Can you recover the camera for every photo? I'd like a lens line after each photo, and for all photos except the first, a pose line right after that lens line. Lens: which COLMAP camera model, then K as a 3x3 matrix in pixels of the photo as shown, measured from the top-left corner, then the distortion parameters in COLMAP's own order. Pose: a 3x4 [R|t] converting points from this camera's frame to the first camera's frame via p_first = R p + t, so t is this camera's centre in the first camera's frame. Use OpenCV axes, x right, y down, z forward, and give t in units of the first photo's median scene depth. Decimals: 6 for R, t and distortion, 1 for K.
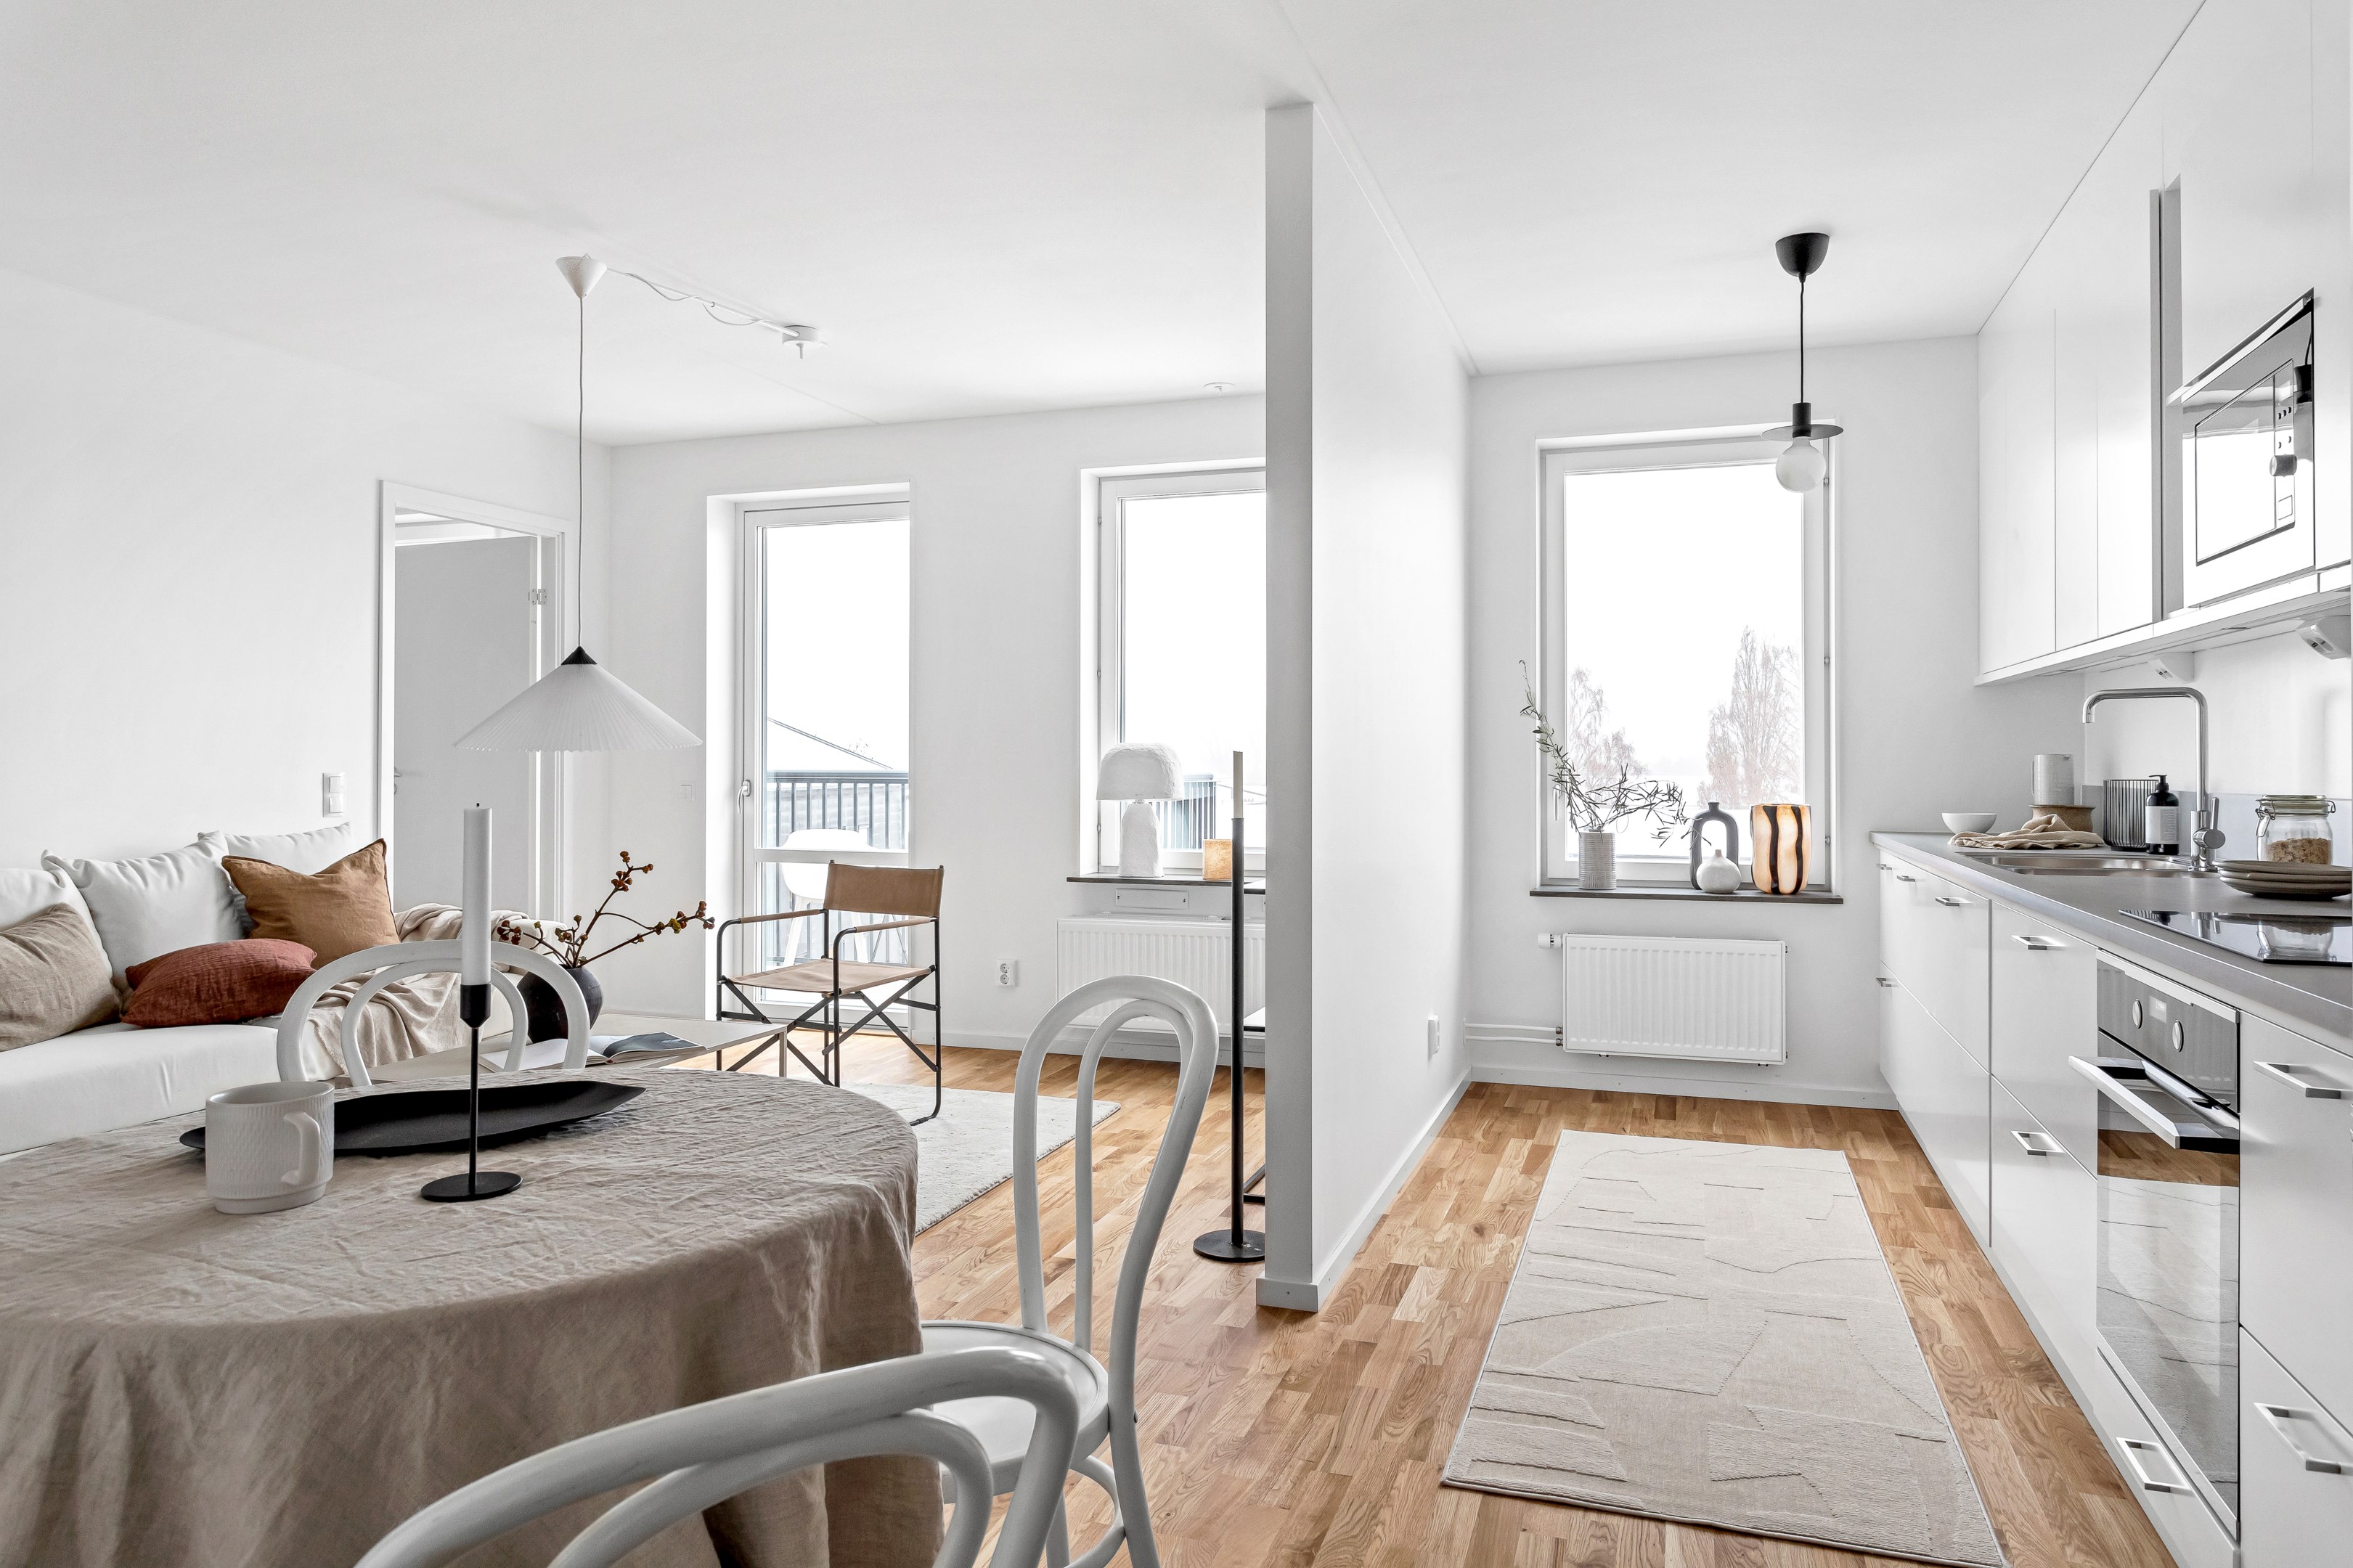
lens RADIAL K [[1494.9, 0, 1173.8], [0, 1494.9, 758.4], [0, 0, 1]] dist [-0.010851, 0.007983]
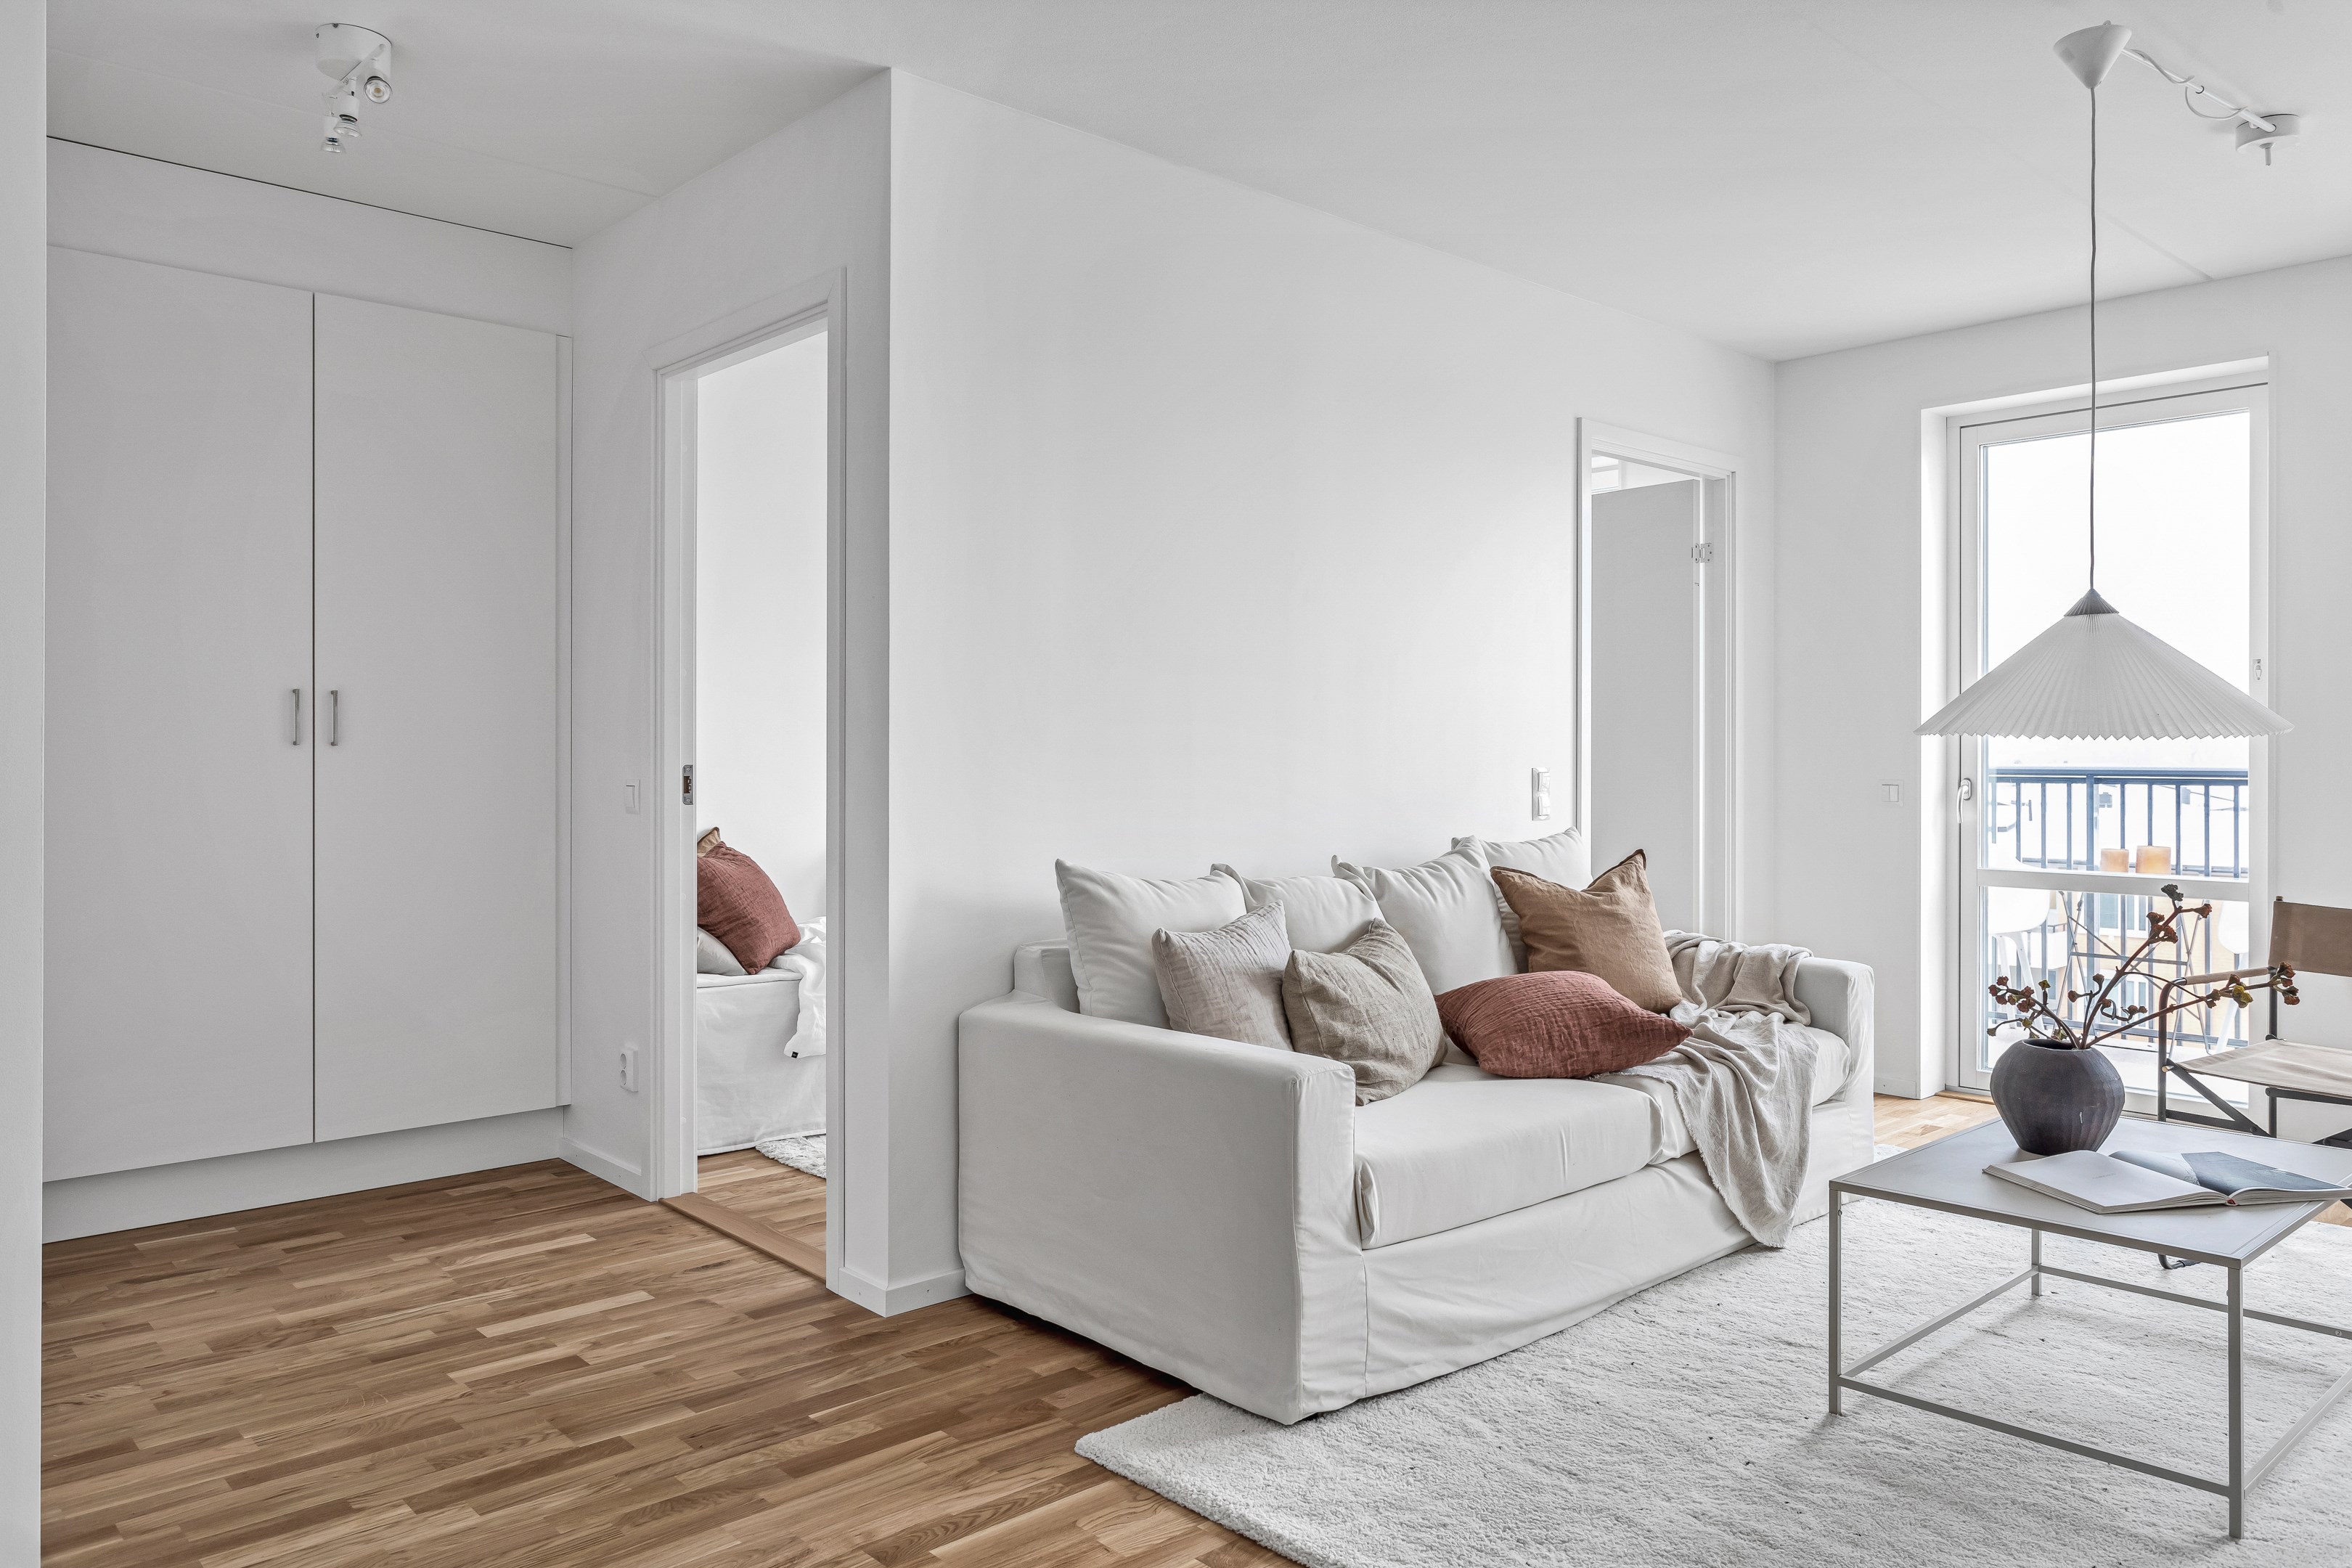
lens RADIAL K [[1643.3, 0, 1176.9], [0, 1643.3, 784.2], [0, 0, 1]] dist [0.002822, 0.001664]
pose [[0.878590, 0.008704, -0.477498, -0.205540], [0.000934, 0.999801, 0.019943, 0.000176], [0.477576, -0.017968, 0.878407, 0.058638]]
